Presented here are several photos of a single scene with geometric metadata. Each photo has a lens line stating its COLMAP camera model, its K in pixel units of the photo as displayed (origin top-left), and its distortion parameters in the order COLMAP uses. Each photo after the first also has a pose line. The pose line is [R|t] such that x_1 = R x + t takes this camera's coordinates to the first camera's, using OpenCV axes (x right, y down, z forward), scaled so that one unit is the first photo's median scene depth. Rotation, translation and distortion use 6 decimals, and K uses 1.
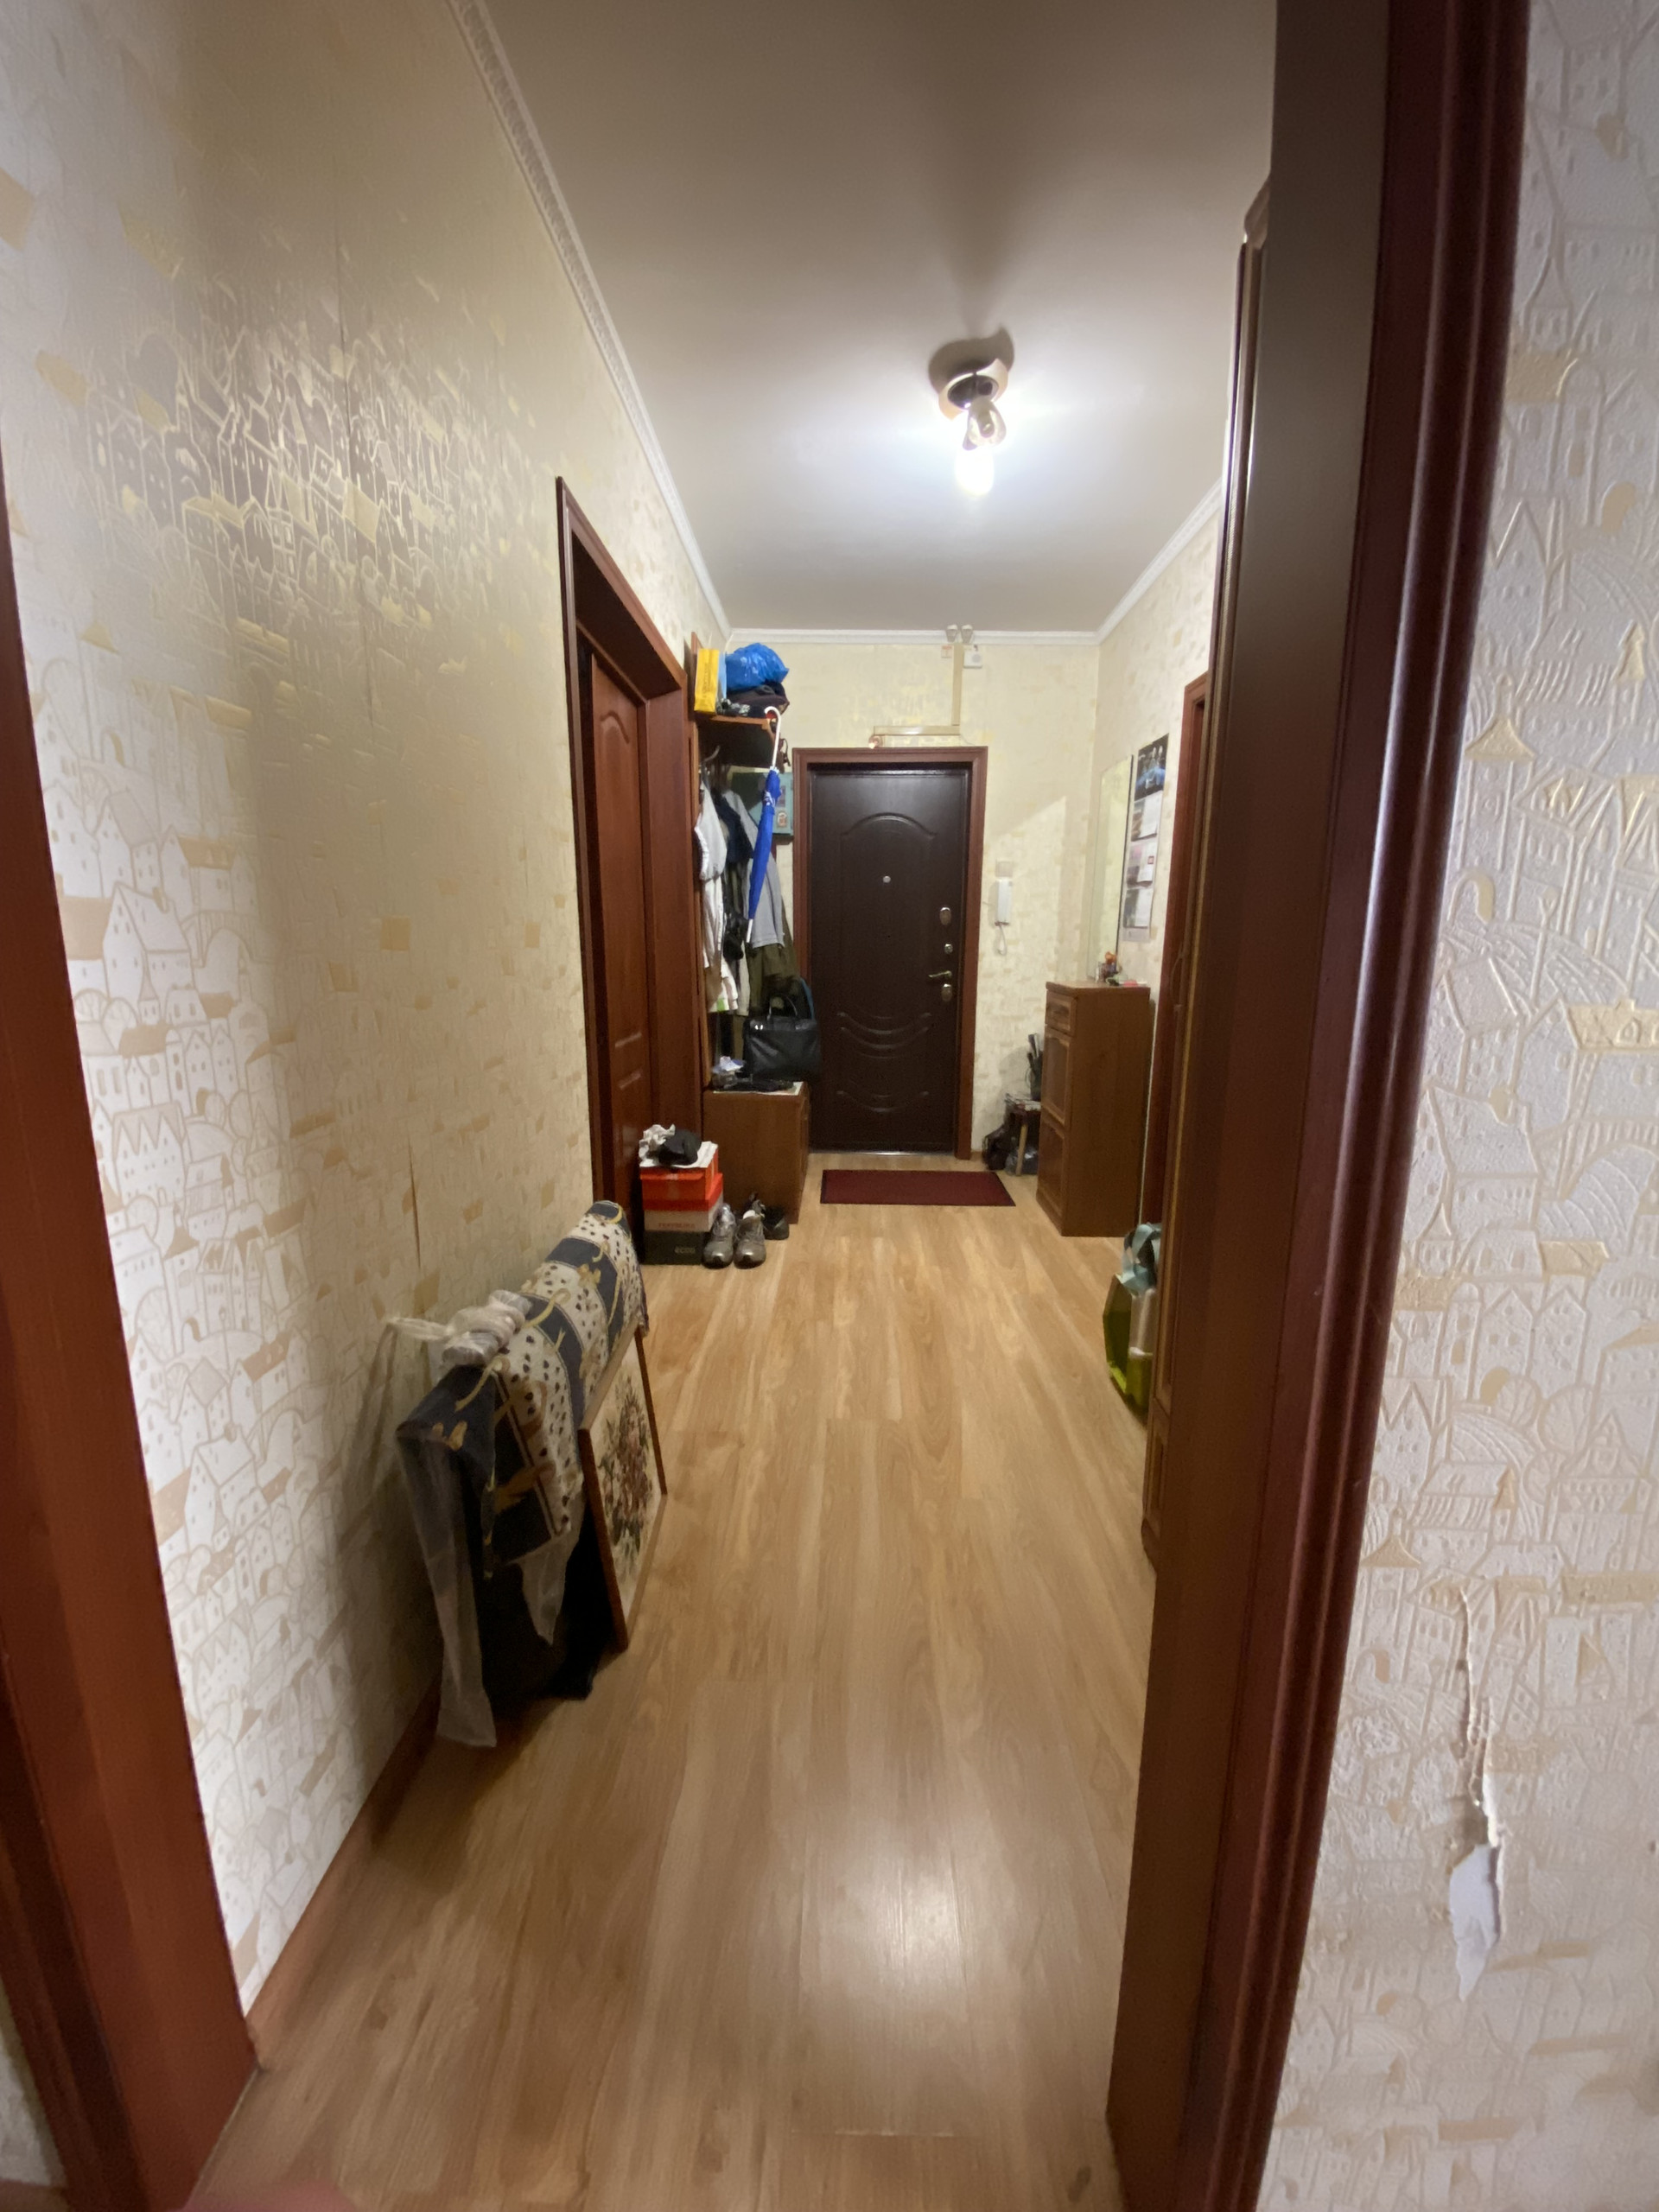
lens RADIAL K [[902.1, 0, 833.9], [0, 902.1, 1105.5], [0, 0, 1]] dist [0.045210, -0.033574]
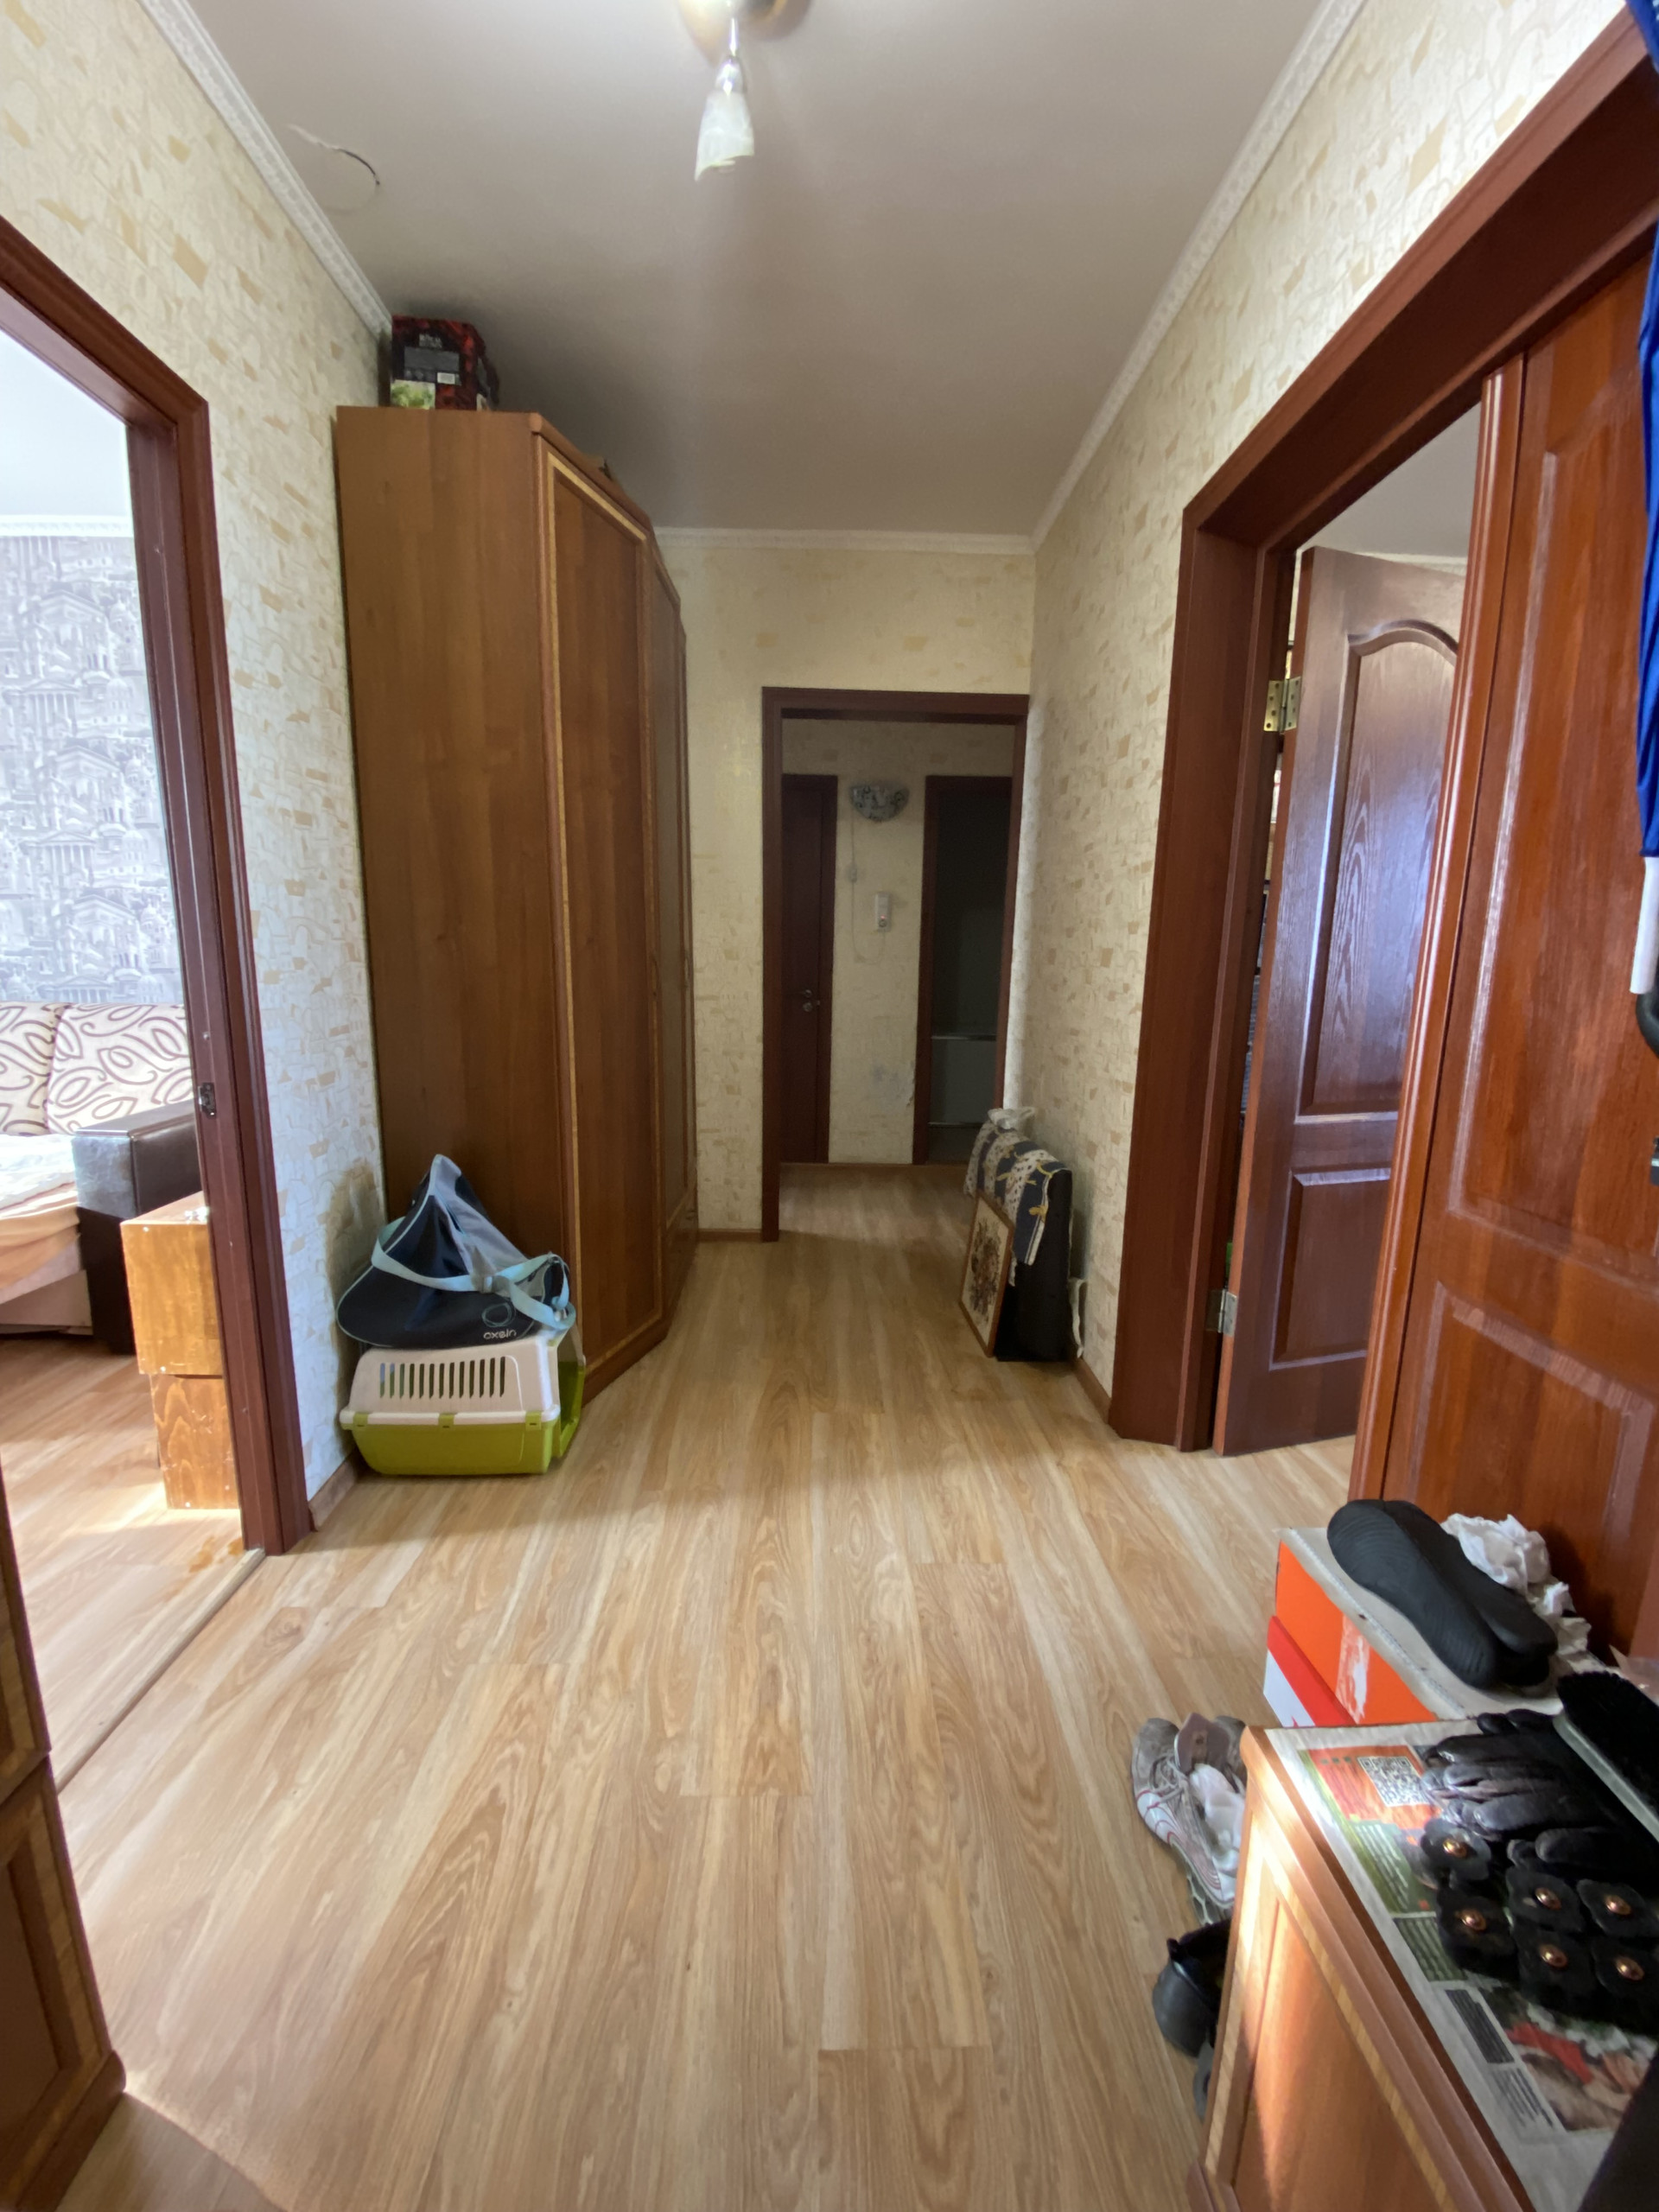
lens RADIAL K [[902.1, 0, 833.9], [0, 902.1, 1105.5], [0, 0, 1]] dist [0.045210, -0.033574]
pose [[-0.998516, -0.018435, -0.051237, 0.087404], [-0.034749, 0.940171, 0.338926, -0.265304], [0.041923, 0.340203, -0.939417, 1.452338]]
